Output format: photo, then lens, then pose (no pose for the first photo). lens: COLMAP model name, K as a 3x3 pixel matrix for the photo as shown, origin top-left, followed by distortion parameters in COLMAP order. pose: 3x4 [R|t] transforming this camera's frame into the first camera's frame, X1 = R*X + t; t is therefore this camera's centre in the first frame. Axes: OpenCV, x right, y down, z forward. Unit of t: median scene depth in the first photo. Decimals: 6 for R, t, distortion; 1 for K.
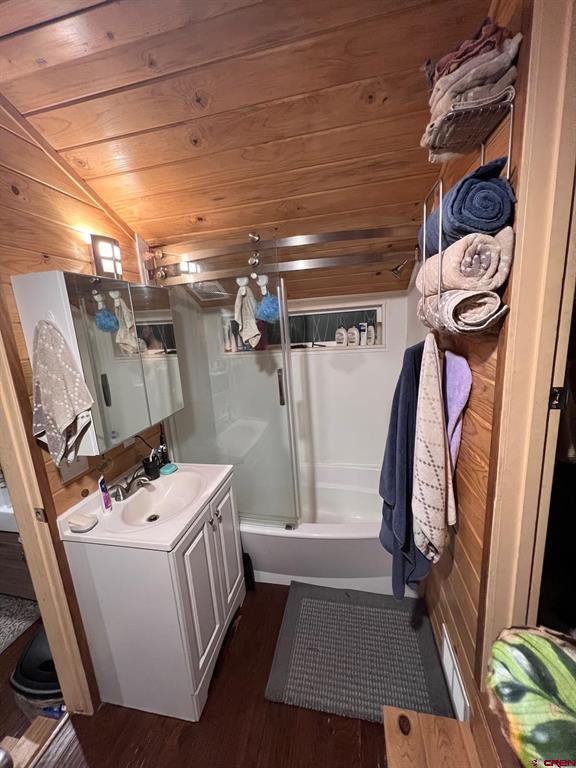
lens RADIAL K [[305.3, 0, 288.0], [0, 305.3, 384.0], [0, 0, 1]] dist [-0.001624, -0.000222]
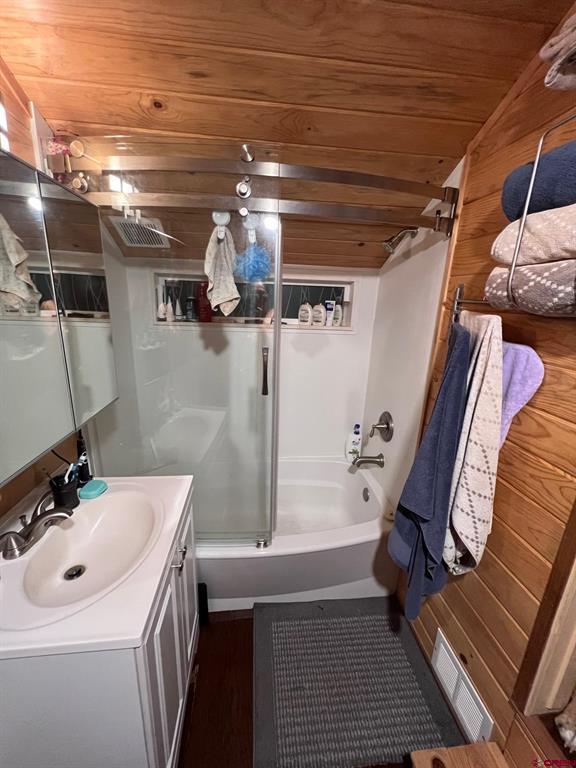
lens RADIAL K [[305.3, 0, 288.0], [0, 305.3, 384.0], [0, 0, 1]] dist [-0.001624, -0.000222]
pose [[0.946980, 0.017605, 0.320811, -0.207121], [-0.036893, 0.997851, 0.054145, -0.002103], [-0.319168, -0.063110, 0.945594, 0.252356]]
